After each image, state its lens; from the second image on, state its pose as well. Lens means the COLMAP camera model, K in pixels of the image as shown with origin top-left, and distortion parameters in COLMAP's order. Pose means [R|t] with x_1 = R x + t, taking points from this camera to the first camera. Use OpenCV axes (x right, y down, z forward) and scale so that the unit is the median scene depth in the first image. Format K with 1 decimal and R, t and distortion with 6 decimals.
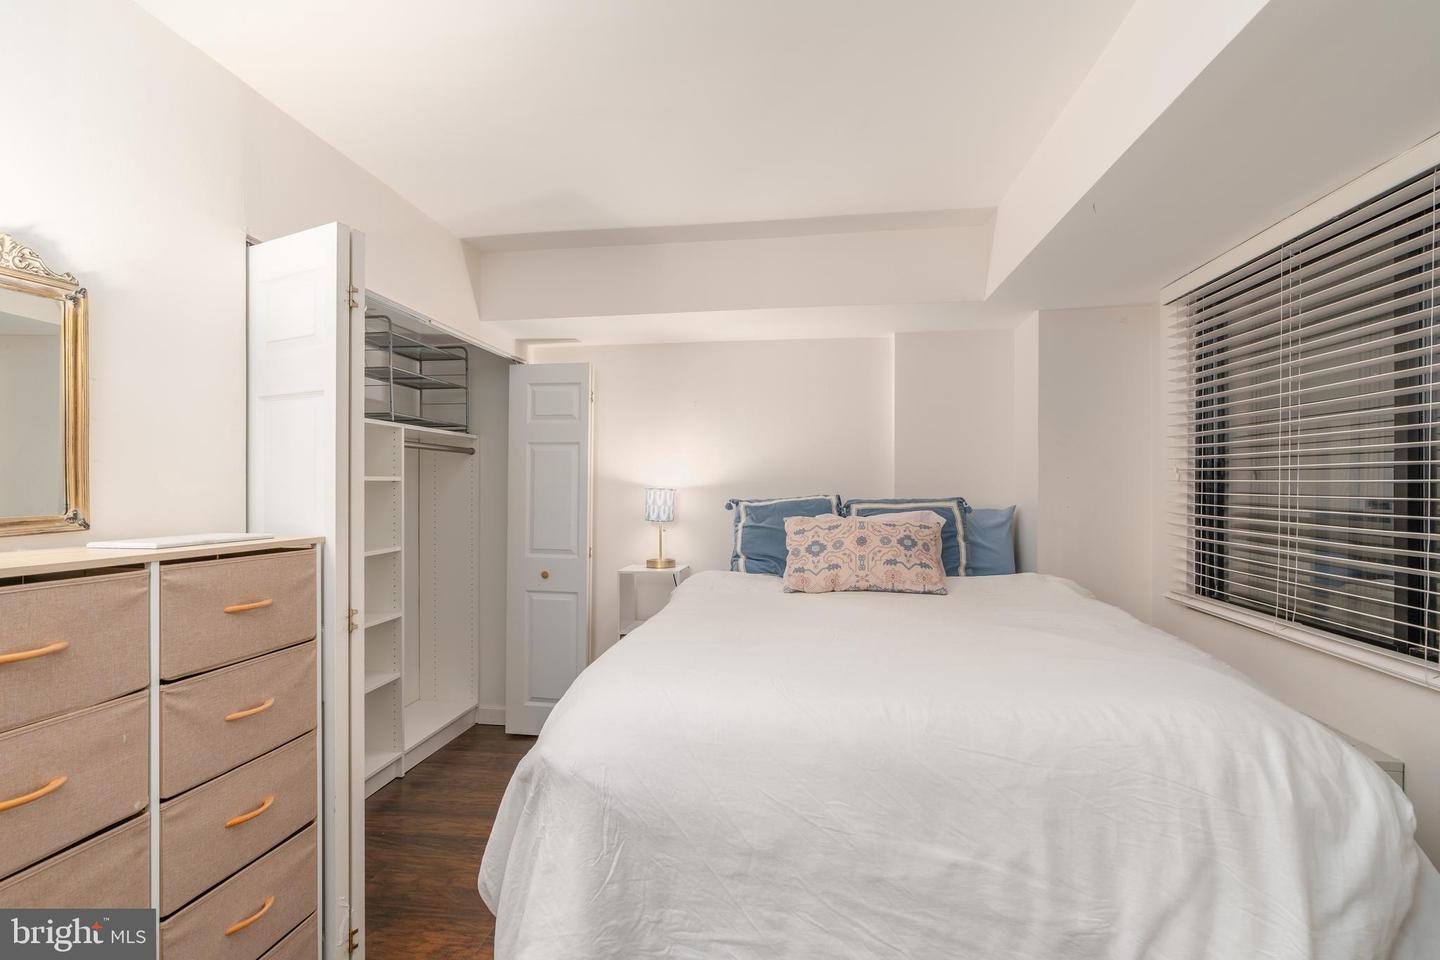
lens RADIAL K [[664.8, 0, 720.6], [0, 664.8, 484.9], [0, 0, 1]] dist [0.001244, 0.002045]
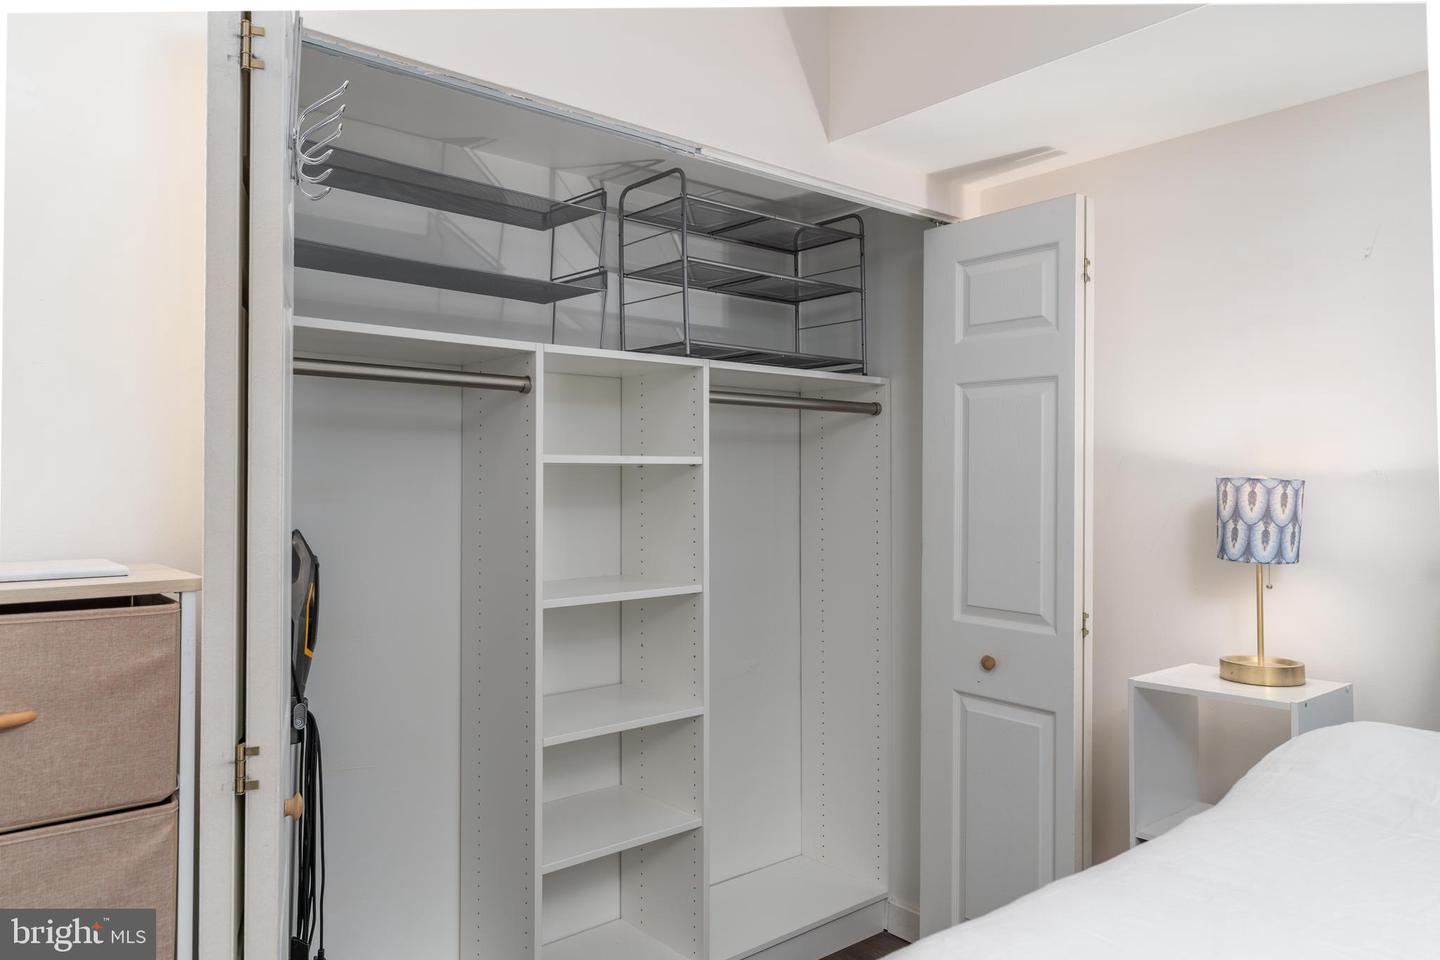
lens RADIAL K [[986.8, 0, 720.3], [0, 986.8, 459.2], [0, 0, 1]] dist [0.007153, -0.000676]
pose [[0.743878, -0.013453, -0.668180, 0.062752], [0.001408, 0.999827, -0.018563, 0.004473], [0.668314, 0.012867, 0.743768, 0.354865]]
